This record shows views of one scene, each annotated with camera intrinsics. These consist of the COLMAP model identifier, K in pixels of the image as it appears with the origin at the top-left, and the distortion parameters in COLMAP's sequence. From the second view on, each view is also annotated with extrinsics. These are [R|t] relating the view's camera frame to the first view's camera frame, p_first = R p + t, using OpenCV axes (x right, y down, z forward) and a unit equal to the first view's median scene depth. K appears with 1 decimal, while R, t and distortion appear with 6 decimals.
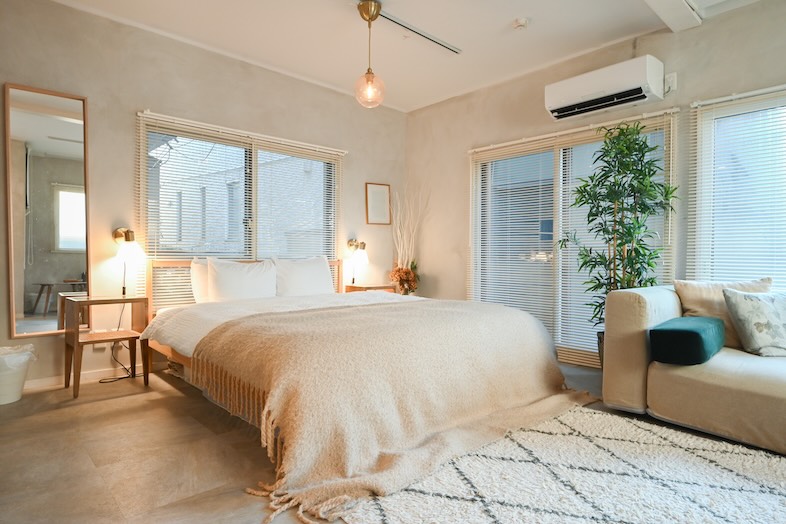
lens RADIAL K [[450.8, 0, 397.6], [0, 450.8, 265.6], [0, 0, 1]] dist [-0.005056, -0.007653]
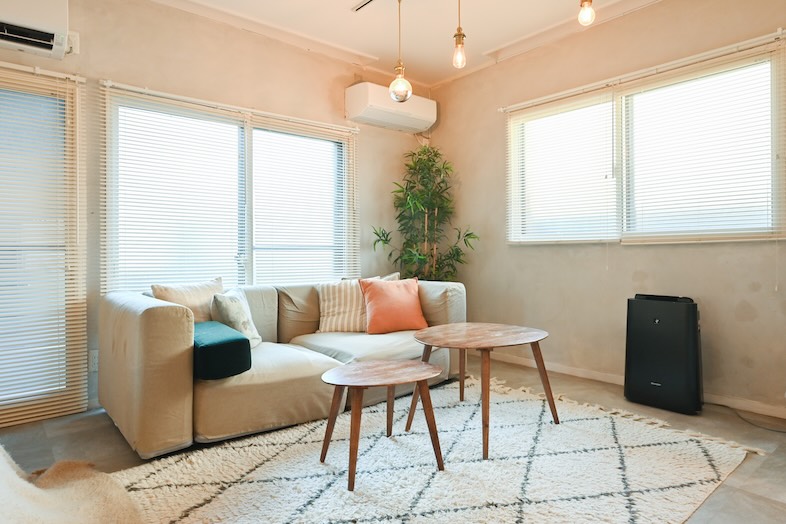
lens RADIAL K [[533.6, 0, 401.0], [0, 533.6, 254.7], [0, 0, 1]] dist [0.002651, -0.010409]
pose [[-0.006293, -0.018503, 0.999809, -0.378457], [0.018719, 0.999651, 0.018618, -0.038583], [-0.999805, 0.018832, -0.005945, 0.456593]]
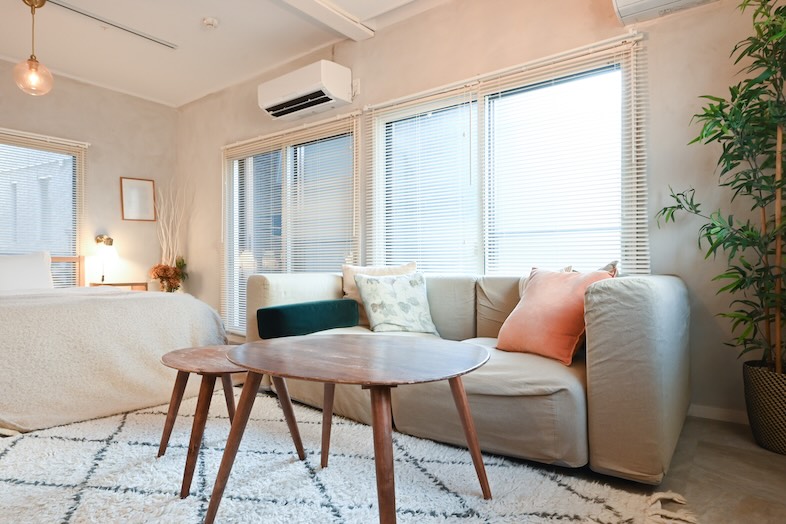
lens RADIAL K [[450.8, 0, 396.5], [0, 450.8, 266.3], [0, 0, 1]] dist [-0.005056, -0.007653]
pose [[0.982688, -0.011422, 0.184913, 0.525742], [0.013308, 0.999871, -0.008958, 0.038354], [-0.184787, 0.011264, 0.982714, -0.089333]]
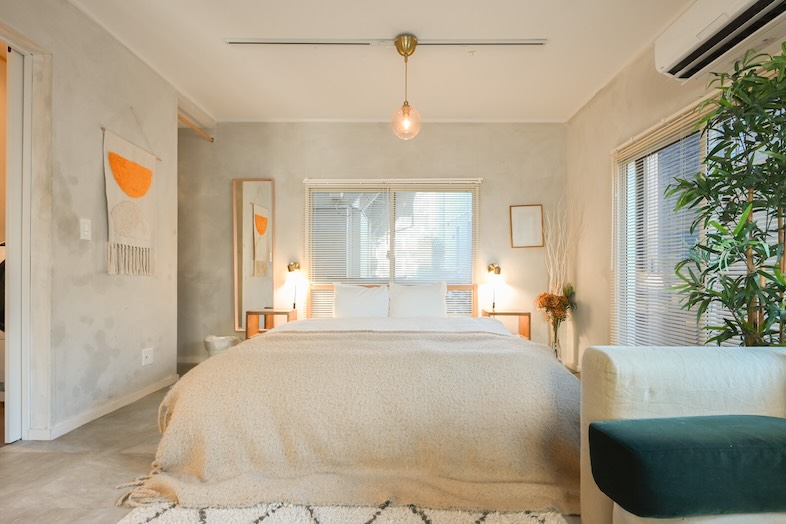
lens RADIAL K [[388.3, 0, 399.1], [0, 388.3, 278.2], [0, 0, 1]] dist [-0.010712, 0.001513]
pose [[0.723100, -0.003690, -0.690734, 0.535384], [-0.006986, 0.999896, -0.012654, -0.022072], [0.690708, 0.013976, 0.722998, 0.355989]]
